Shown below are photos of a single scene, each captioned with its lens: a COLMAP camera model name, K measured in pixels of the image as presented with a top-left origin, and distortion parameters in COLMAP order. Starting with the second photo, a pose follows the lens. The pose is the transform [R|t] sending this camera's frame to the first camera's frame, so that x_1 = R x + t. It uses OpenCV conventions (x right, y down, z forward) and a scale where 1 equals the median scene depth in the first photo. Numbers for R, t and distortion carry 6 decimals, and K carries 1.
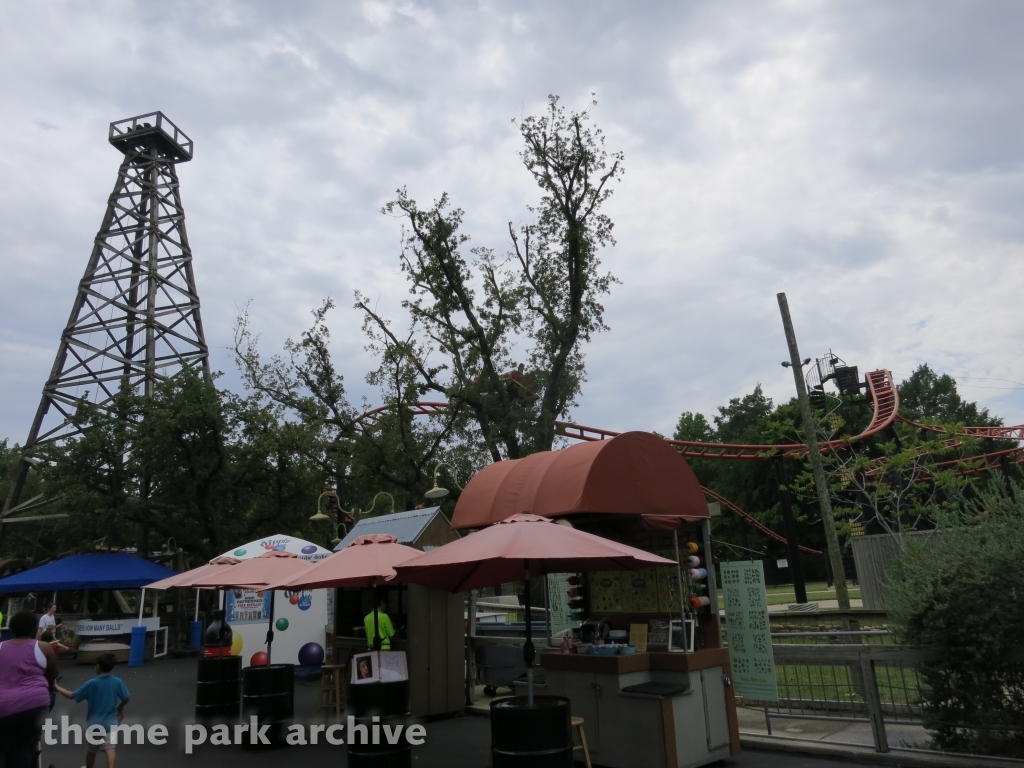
lens RADIAL K [[747.7, 0, 510.8], [0, 747.7, 379.0], [0, 0, 1]] dist [-0.050710, 0.018740]
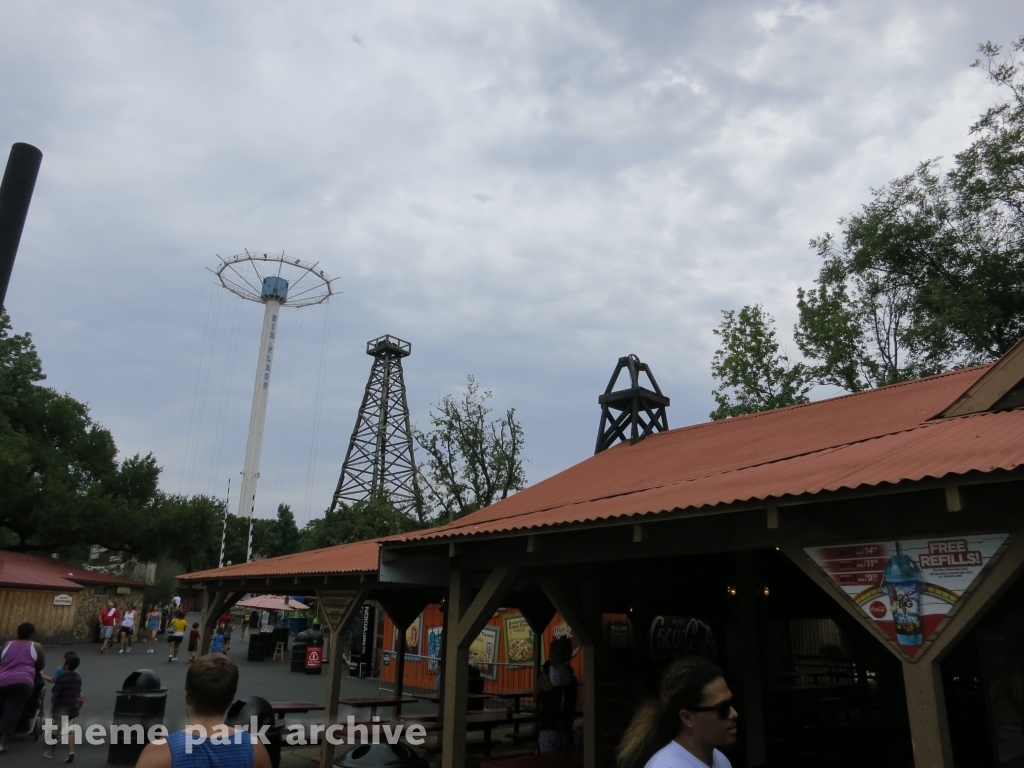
lens RADIAL K [[747.7, 0, 516.2], [0, 747.7, 391.5], [0, 0, 1]] dist [-0.050710, 0.018740]
pose [[0.862637, -0.053707, -0.502964, 0.683862], [0.046660, 0.998557, -0.026600, -0.160842], [0.503666, -0.000523, 0.863898, -0.397913]]
